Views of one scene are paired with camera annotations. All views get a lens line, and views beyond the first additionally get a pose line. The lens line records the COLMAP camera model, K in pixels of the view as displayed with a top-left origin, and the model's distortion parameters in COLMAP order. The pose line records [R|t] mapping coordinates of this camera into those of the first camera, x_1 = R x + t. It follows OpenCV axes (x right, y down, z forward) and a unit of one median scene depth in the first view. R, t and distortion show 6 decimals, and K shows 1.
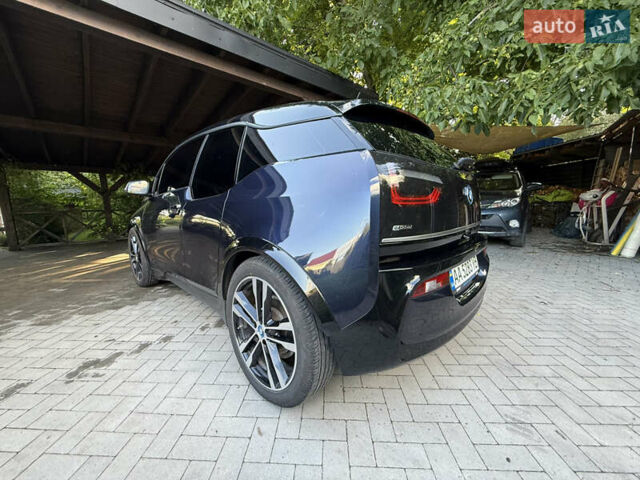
lens RADIAL K [[255.4, 0, 319.0], [0, 255.4, 238.9], [0, 0, 1]] dist [0.000946, -0.000007]
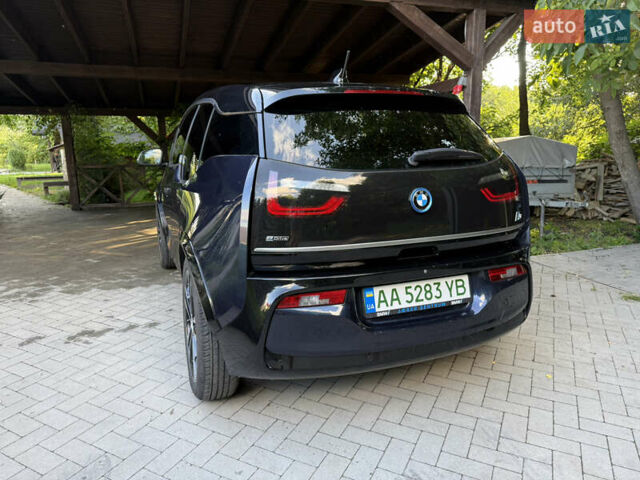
lens RADIAL K [[458.8, 0, 316.9], [0, 458.8, 237.4], [0, 0, 1]] dist [0.002405, -0.002864]
pose [[0.909498, 0.091109, -0.405602, 0.689012], [-0.066760, 0.995035, 0.073812, -0.110219], [0.410313, -0.040054, 0.911065, -0.325062]]
